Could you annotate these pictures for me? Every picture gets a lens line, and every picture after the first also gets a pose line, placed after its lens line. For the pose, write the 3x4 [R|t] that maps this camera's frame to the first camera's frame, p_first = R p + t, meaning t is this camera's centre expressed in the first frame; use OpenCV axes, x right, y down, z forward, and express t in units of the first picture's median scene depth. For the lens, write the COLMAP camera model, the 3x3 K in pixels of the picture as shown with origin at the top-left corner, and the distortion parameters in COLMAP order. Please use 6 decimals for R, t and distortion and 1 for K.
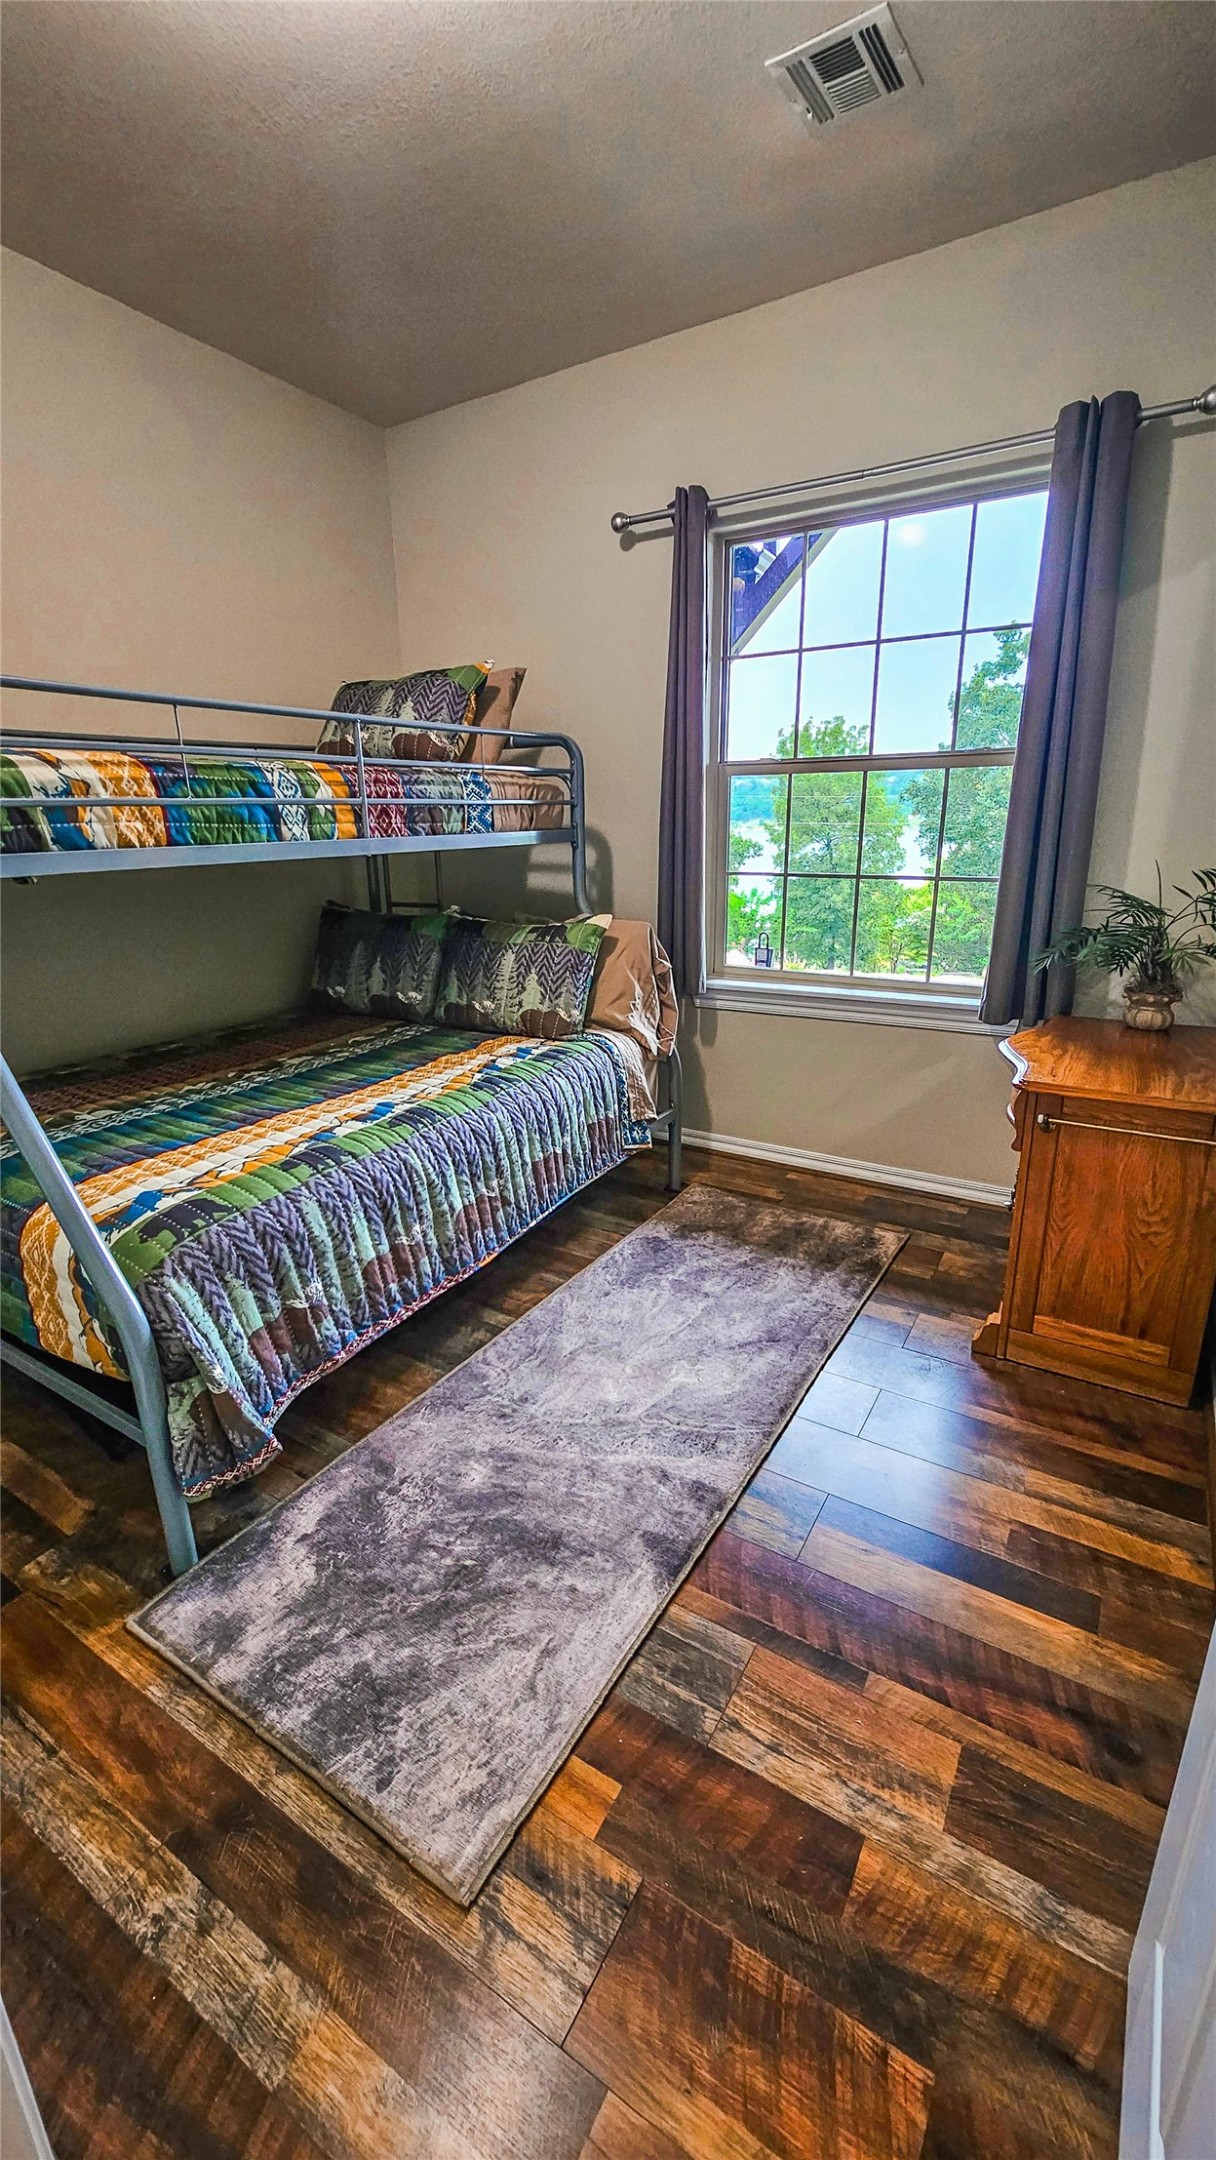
lens RADIAL K [[878.6, 0, 598.9], [0, 878.6, 1079.4], [0, 0, 1]] dist [-0.000477, -0.001522]
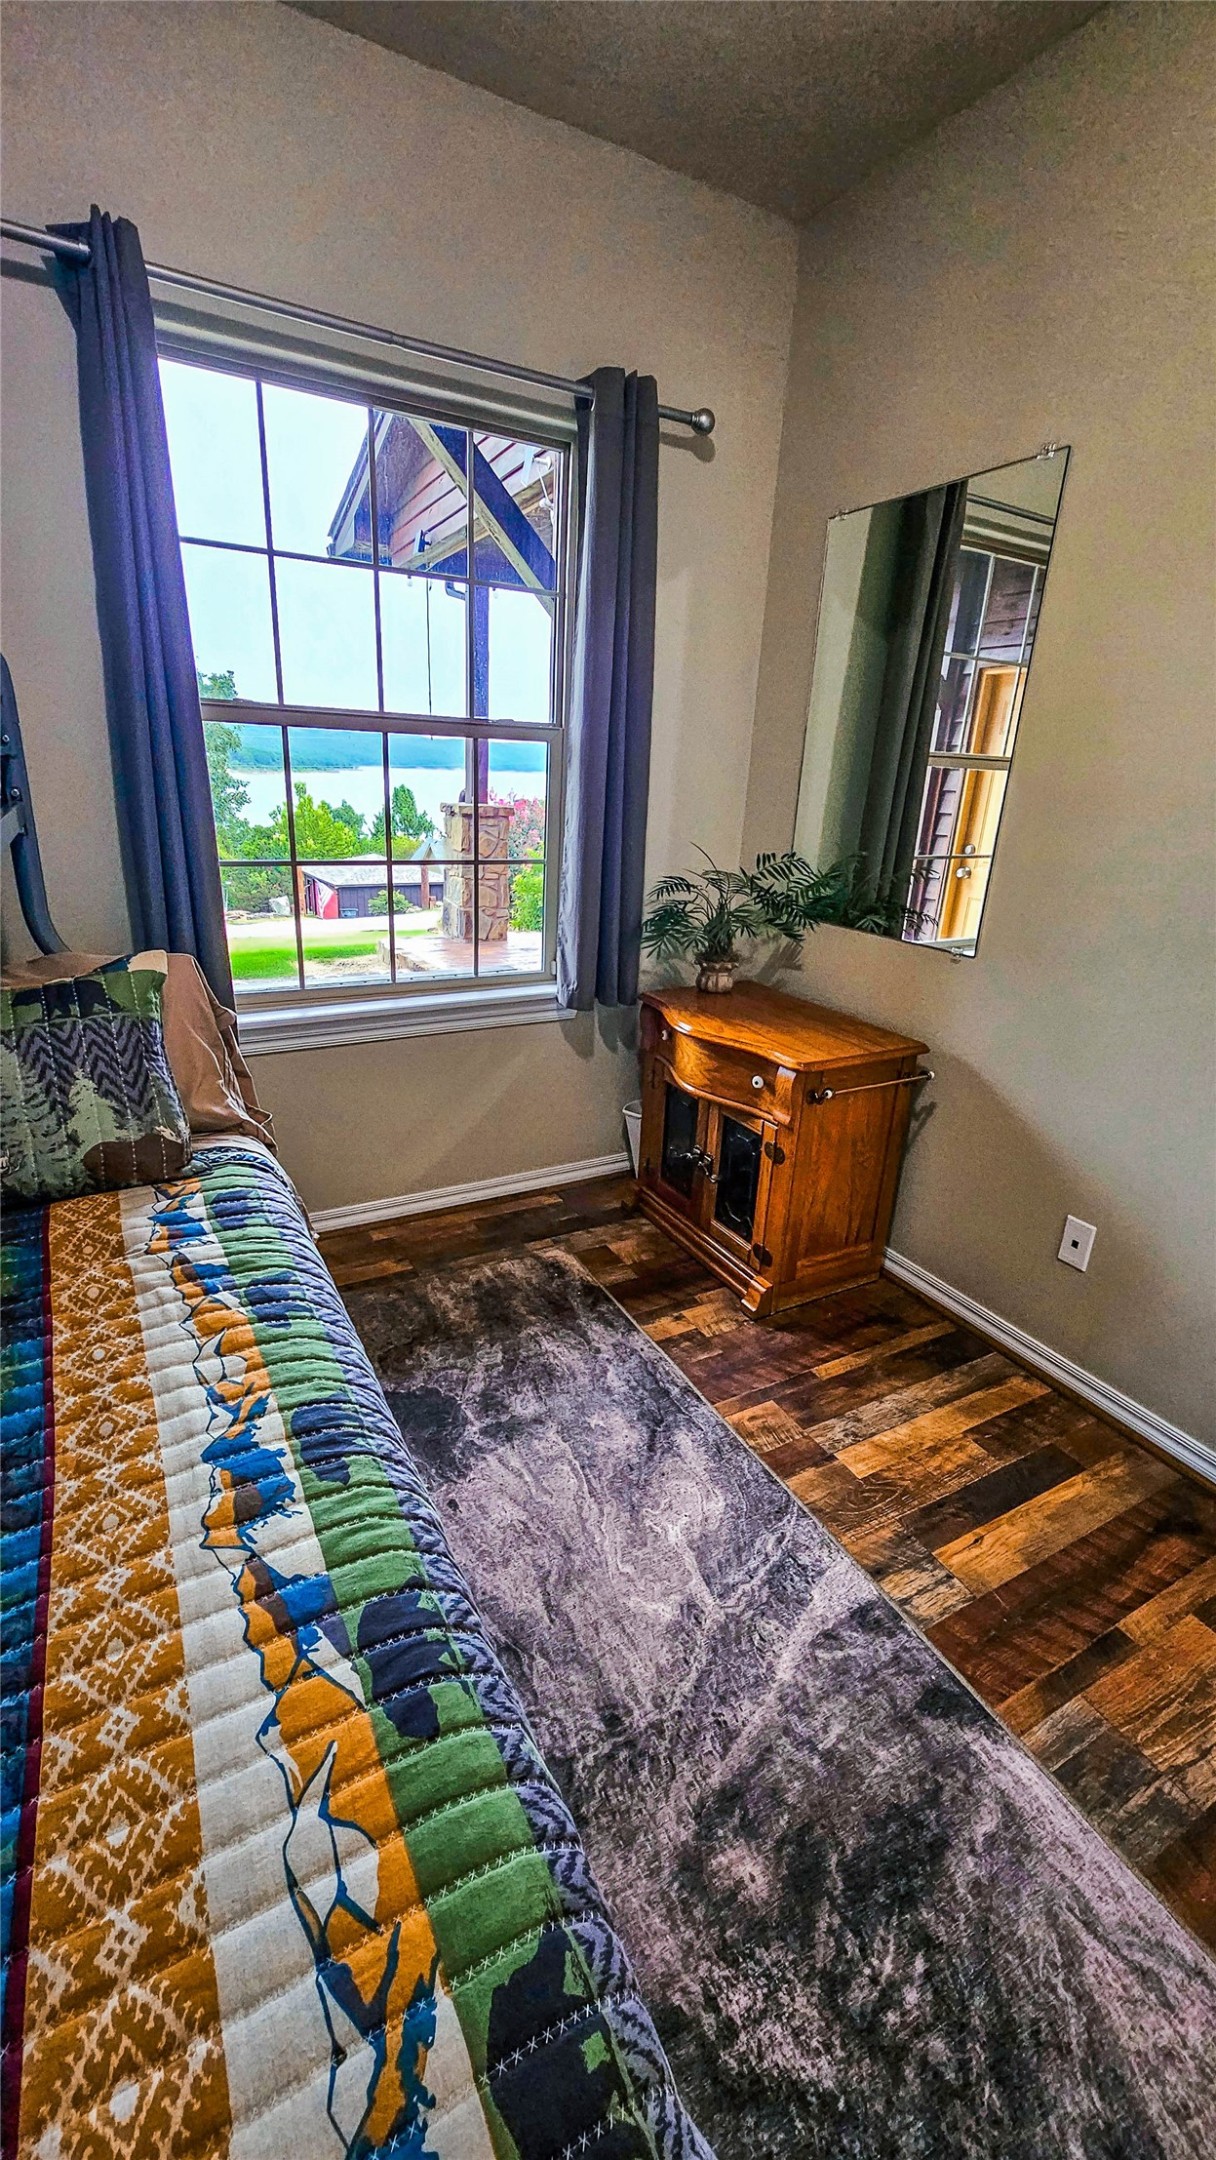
lens RADIAL K [[878.6, 0, 598.9], [0, 878.6, 1079.4], [0, 0, 1]] dist [-0.000477, -0.001522]
pose [[0.490980, -0.255168, 0.832963, -0.484536], [0.202043, 0.963425, 0.176041, -0.198880], [-0.847418, 0.081862, 0.524578, 0.593668]]
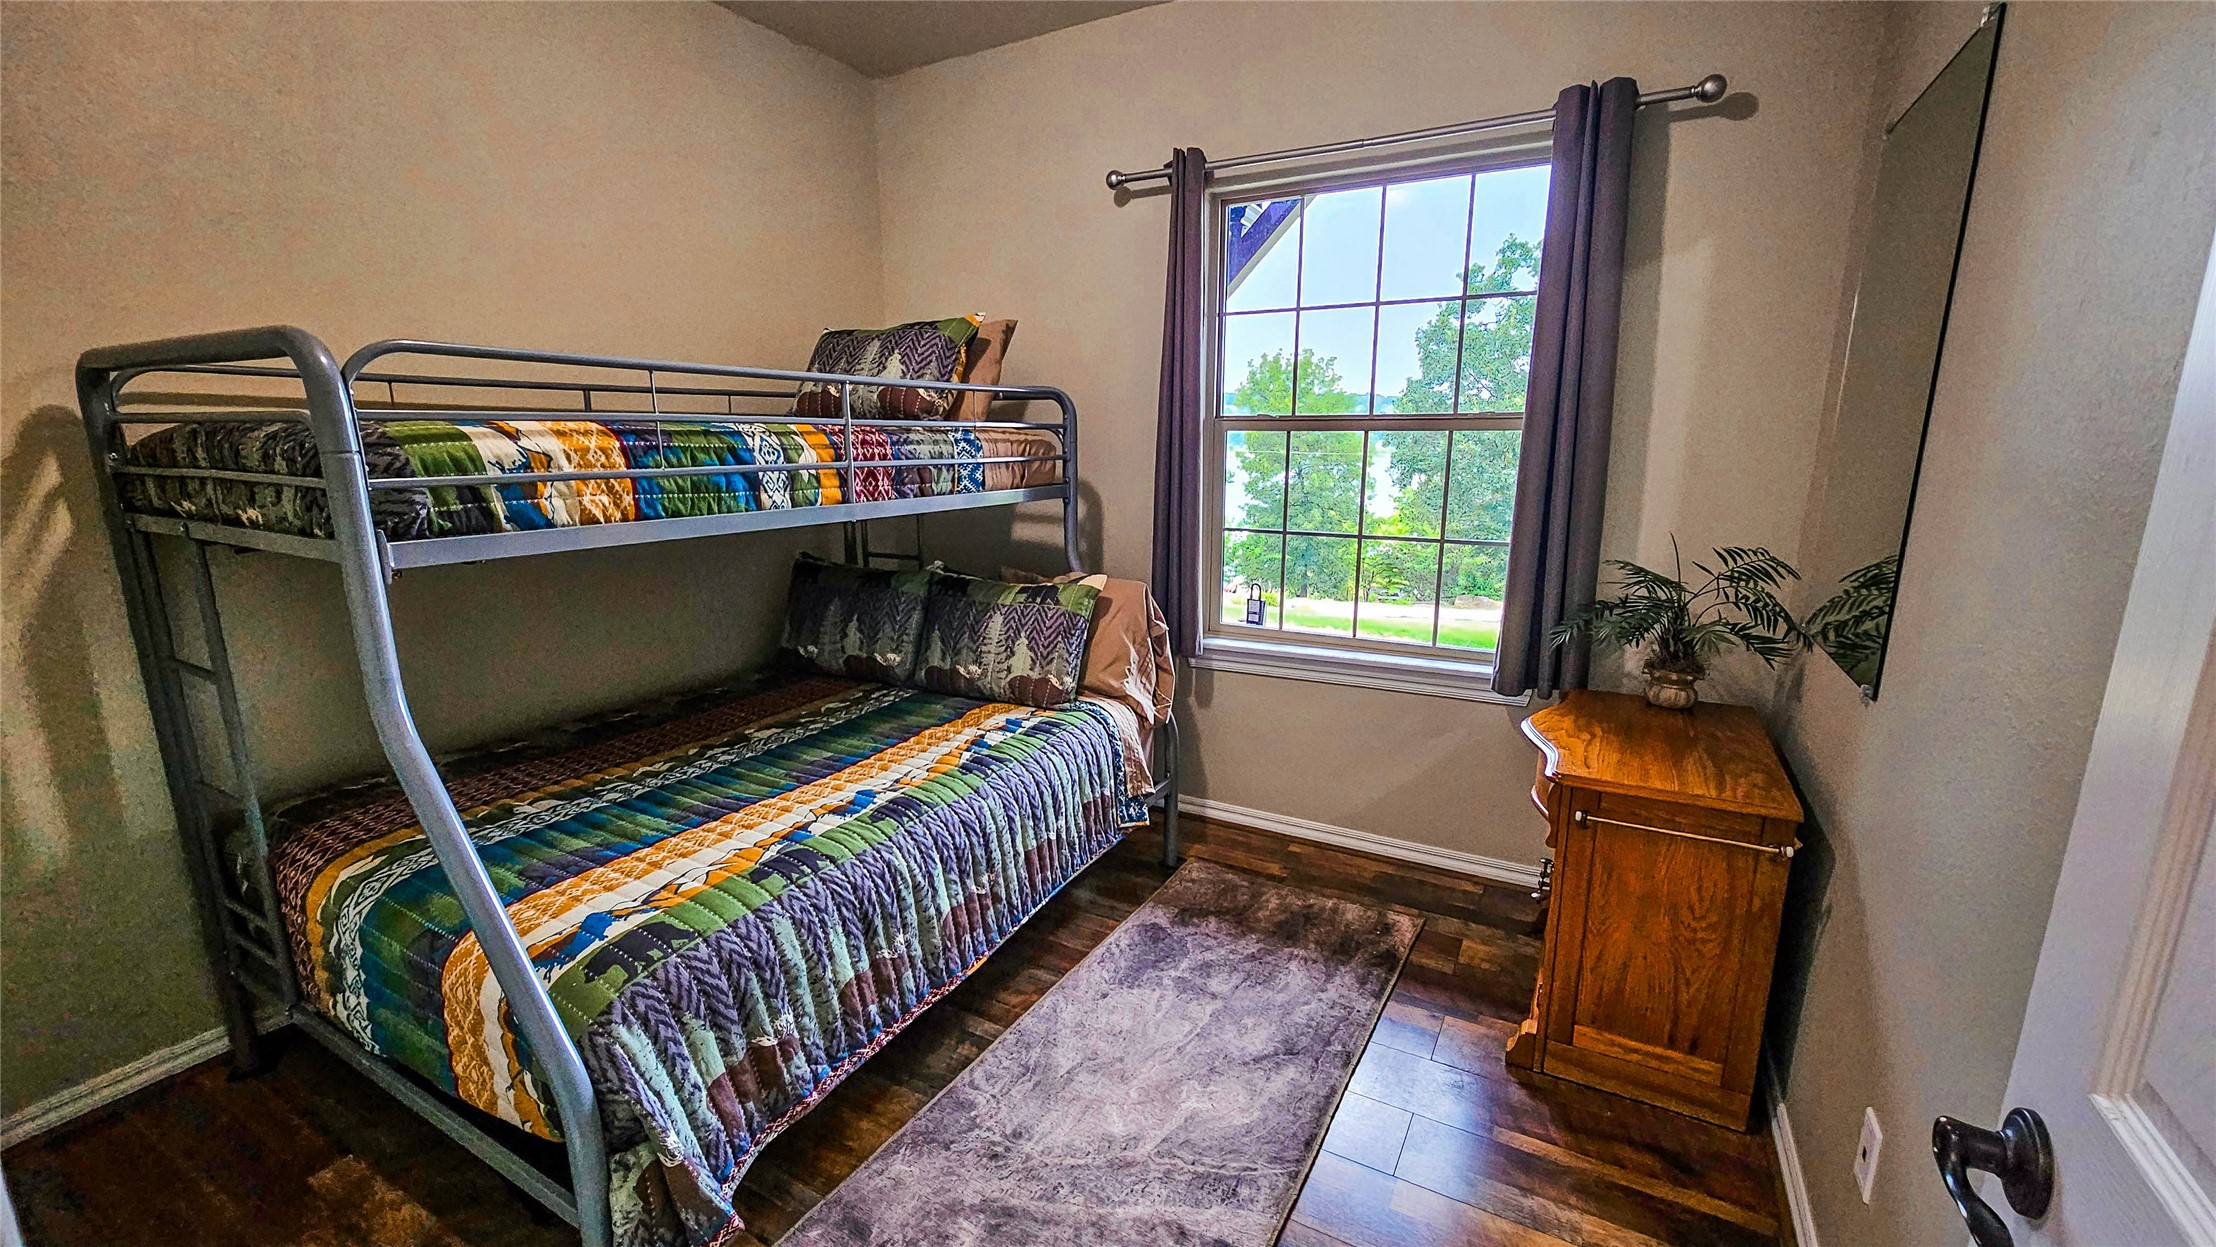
lens RADIAL K [[901.3, 0, 1108.8], [0, 901.3, 633.1], [0, 0, 1]] dist [-0.000477, -0.001522]
pose [[0.998931, 0.005968, 0.045839, -0.036330], [-0.002265, 0.996760, -0.080402, -0.062911], [-0.046170, 0.080212, 0.995708, 0.047424]]
